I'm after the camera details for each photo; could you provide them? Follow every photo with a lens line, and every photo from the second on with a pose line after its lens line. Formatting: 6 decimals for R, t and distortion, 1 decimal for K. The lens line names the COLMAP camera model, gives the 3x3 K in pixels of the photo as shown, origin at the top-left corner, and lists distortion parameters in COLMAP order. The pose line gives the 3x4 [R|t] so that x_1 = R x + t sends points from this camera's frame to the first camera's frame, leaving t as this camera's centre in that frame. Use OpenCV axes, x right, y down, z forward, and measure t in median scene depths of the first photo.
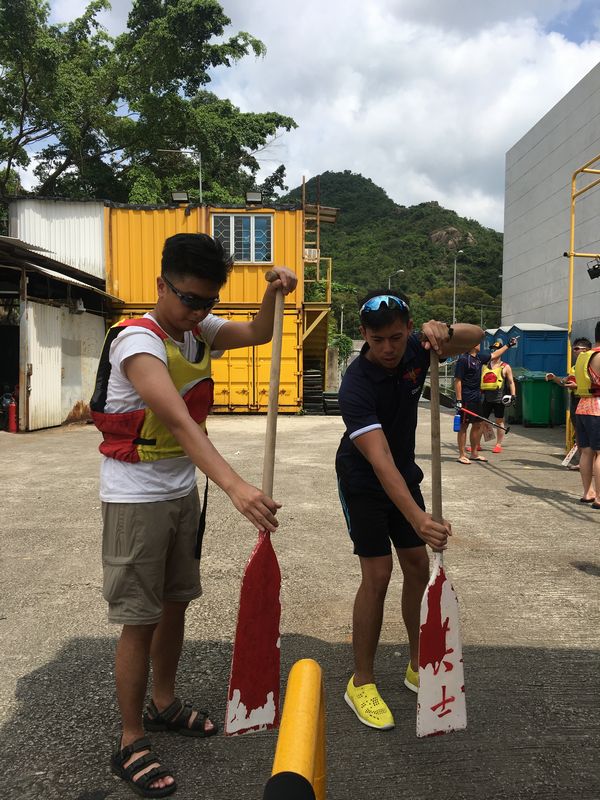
lens RADIAL K [[669.9, 0, 298.0], [0, 669.9, 396.6], [0, 0, 1]] dist [0.031899, -0.066208]
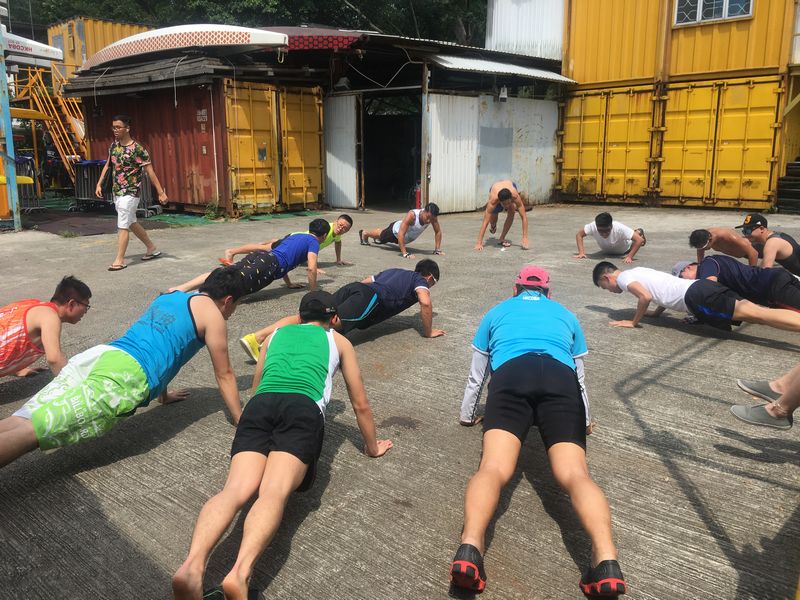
lens RADIAL K [[669.9, 0, 401.4], [0, 669.9, 300.4], [0, 0, 1]] dist [0.031899, -0.066208]
pose [[0.710952, 0.141315, -0.688896, 0.257527], [-0.016379, 0.982663, 0.184673, -0.010789], [0.703050, -0.120010, 0.700941, 0.124855]]
